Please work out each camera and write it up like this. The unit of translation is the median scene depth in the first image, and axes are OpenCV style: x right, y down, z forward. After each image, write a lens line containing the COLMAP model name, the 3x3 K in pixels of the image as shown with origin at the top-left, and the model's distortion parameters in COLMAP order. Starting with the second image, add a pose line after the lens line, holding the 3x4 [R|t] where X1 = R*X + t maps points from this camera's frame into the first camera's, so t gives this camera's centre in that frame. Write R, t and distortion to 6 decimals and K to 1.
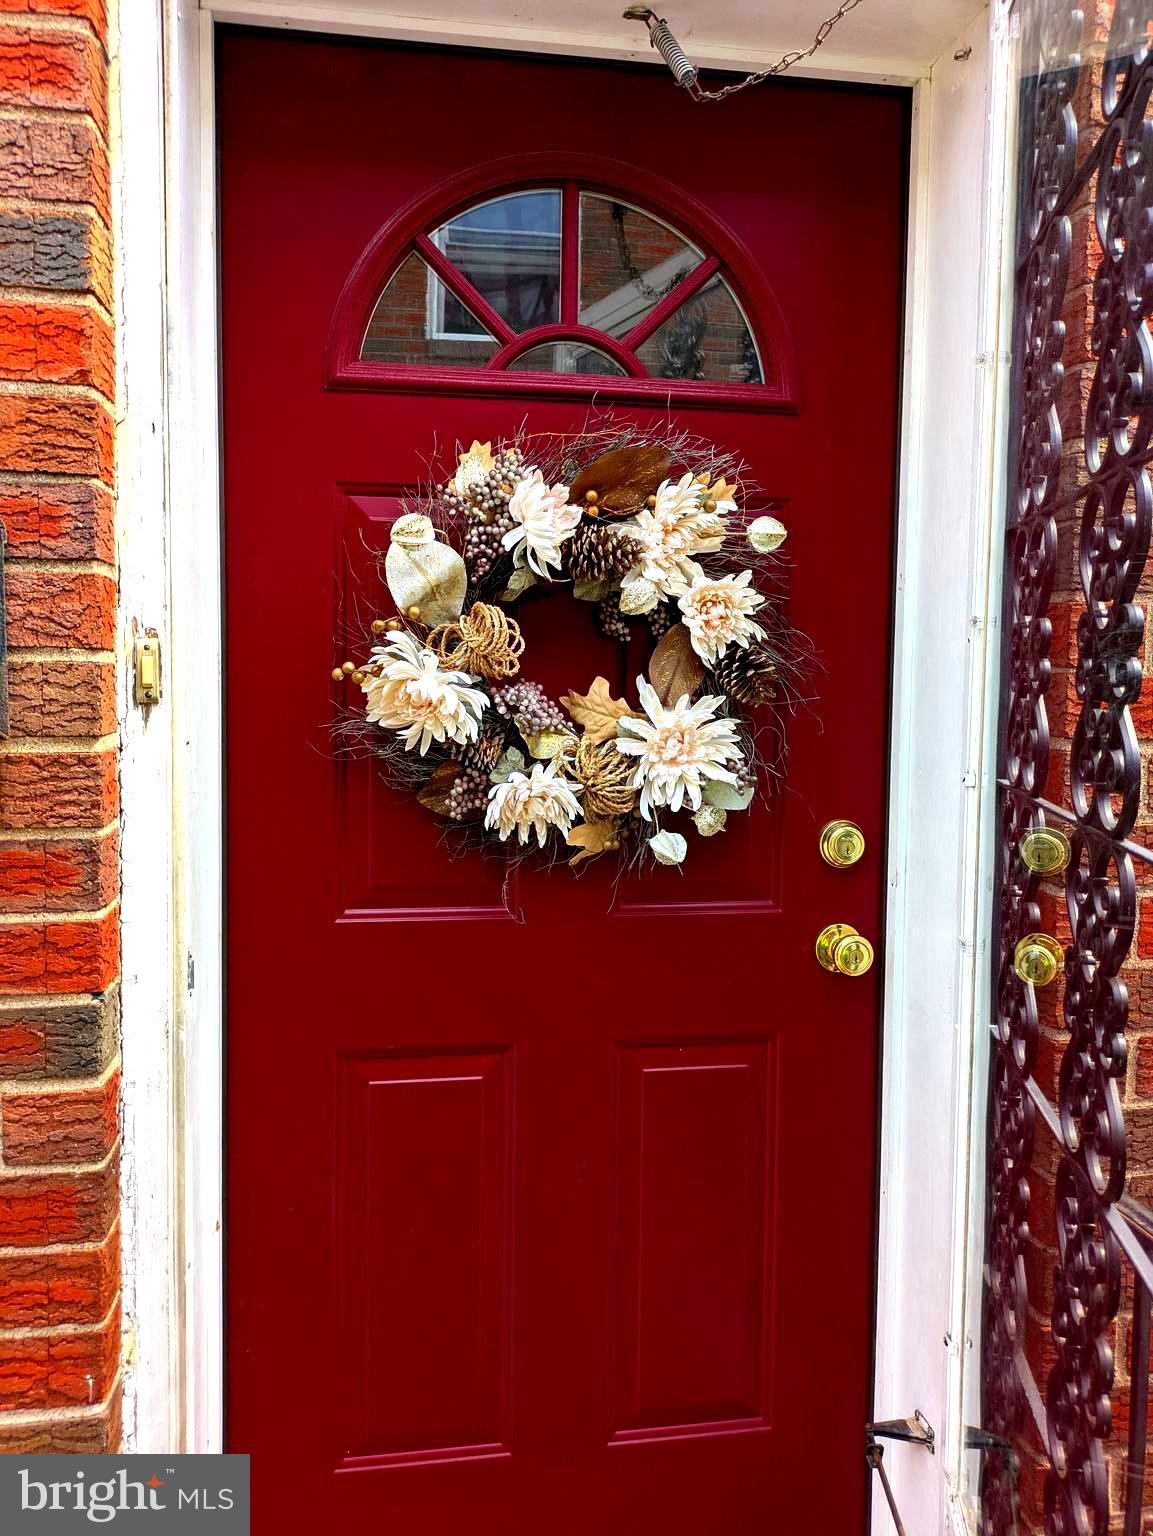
lens RADIAL K [[1114.9, 0, 580.0], [0, 1114.9, 767.4], [0, 0, 1]] dist [0.009095, -0.009337]
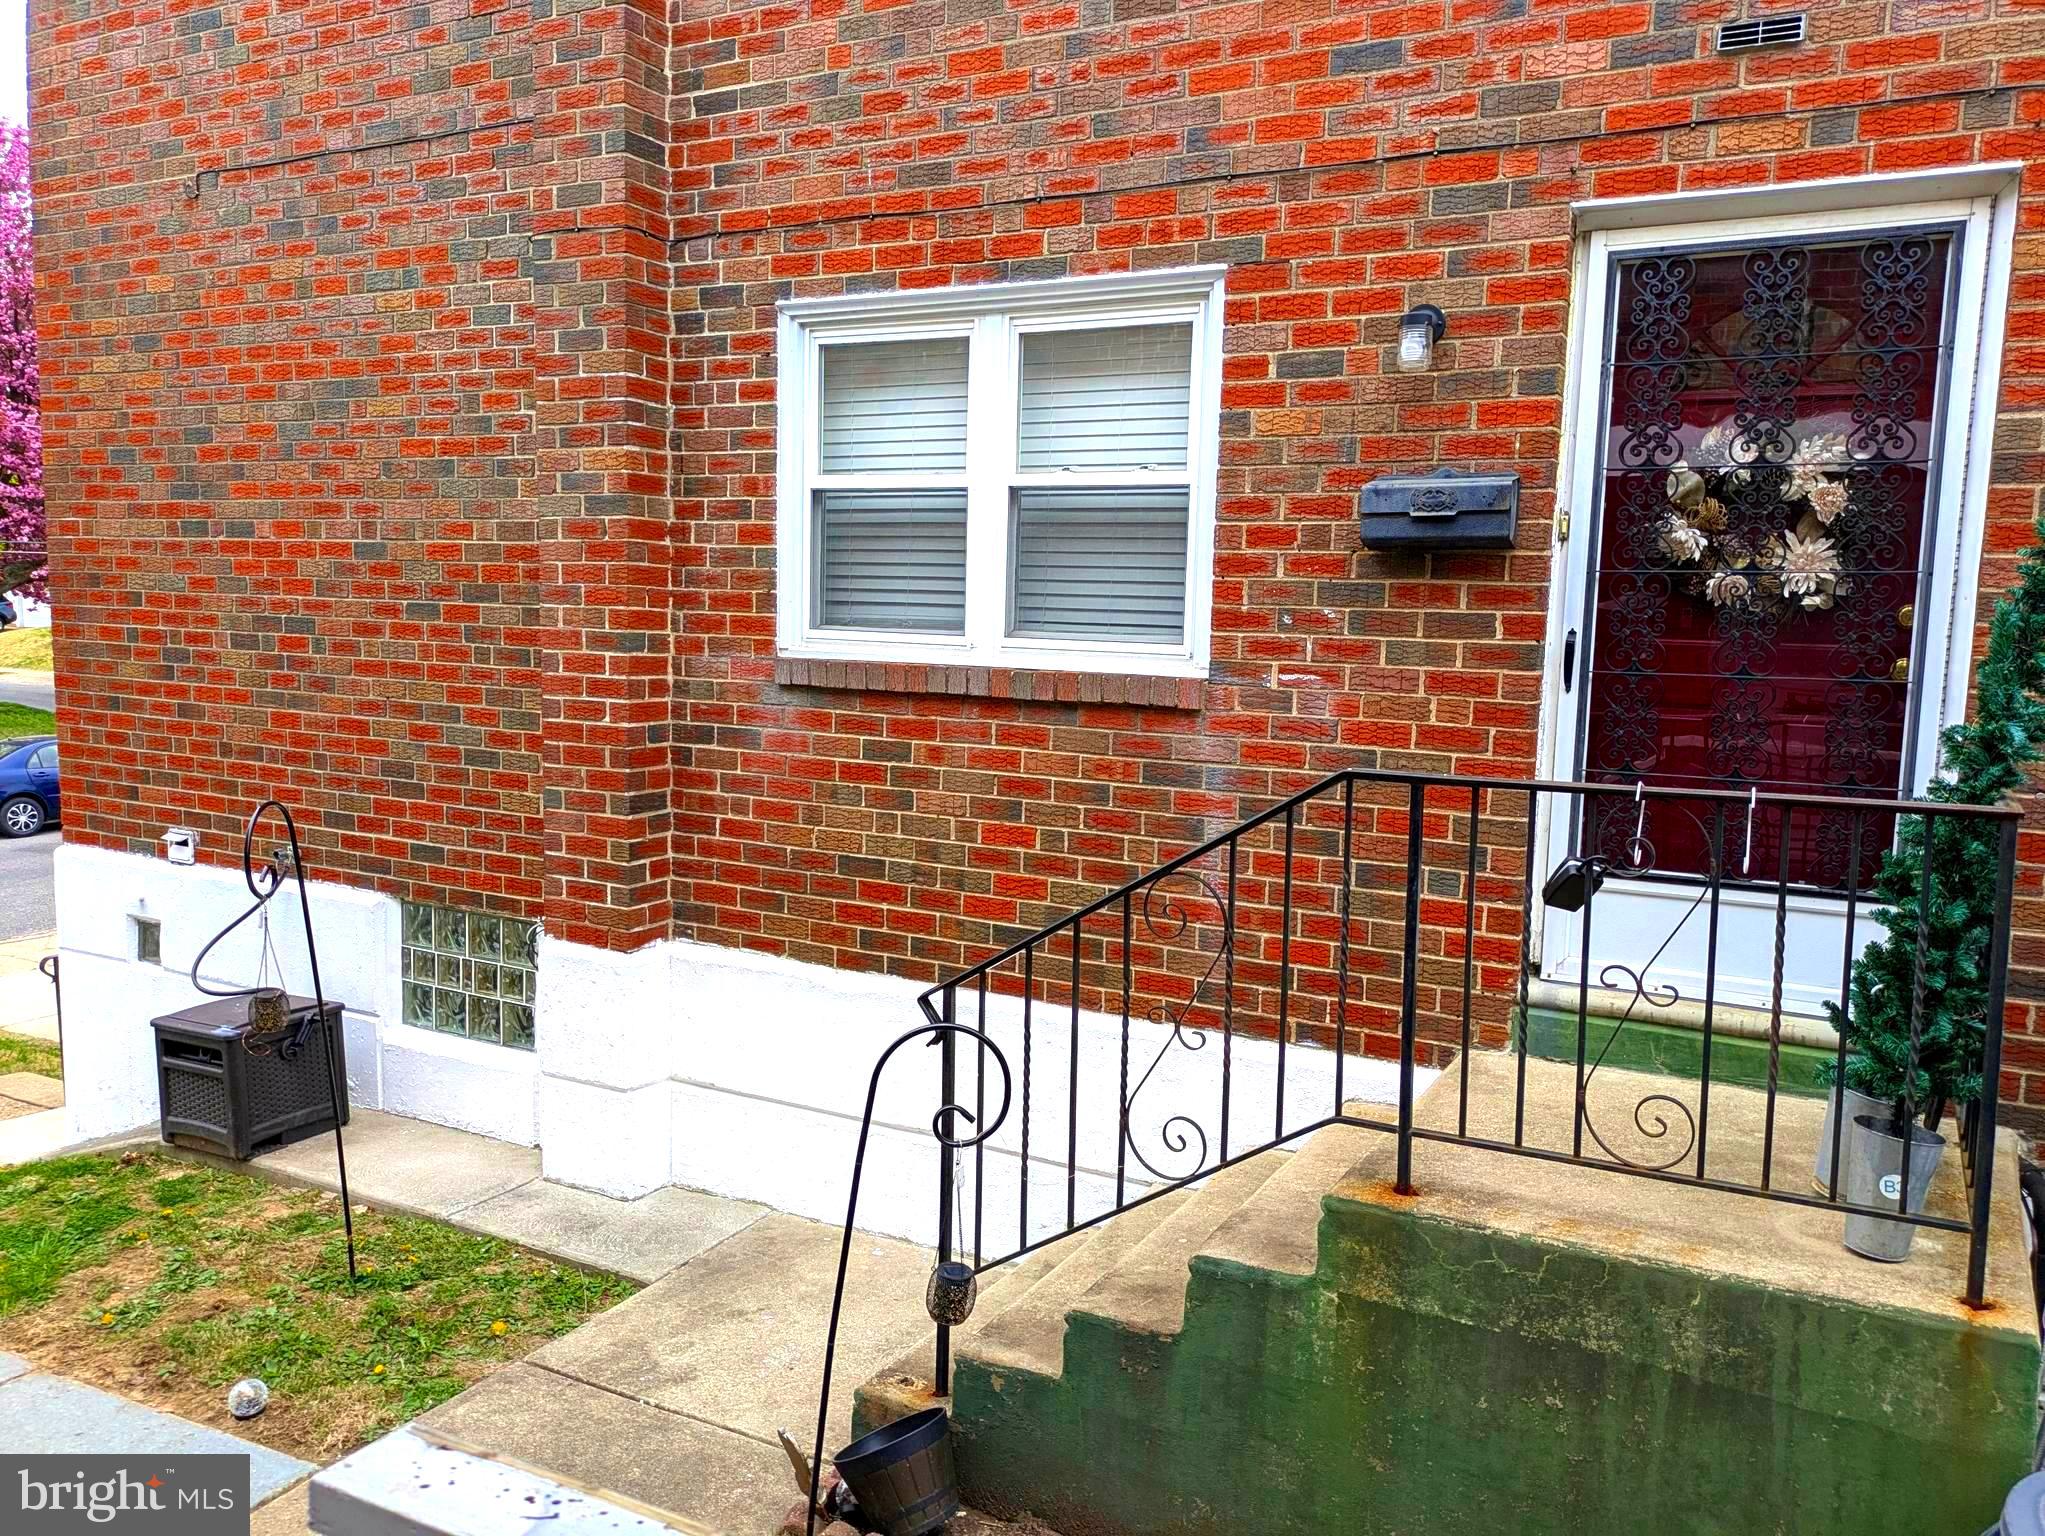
lens RADIAL K [[1603.8, 0, 1020.8], [0, 1603.8, 772.8], [0, 0, 1]] dist [0.016218, -0.022614]
pose [[0.807090, 0.077760, -0.585285, 0.726517], [-0.057159, 0.996924, 0.053630, 0.310909], [0.587655, -0.009831, 0.809052, -2.438646]]
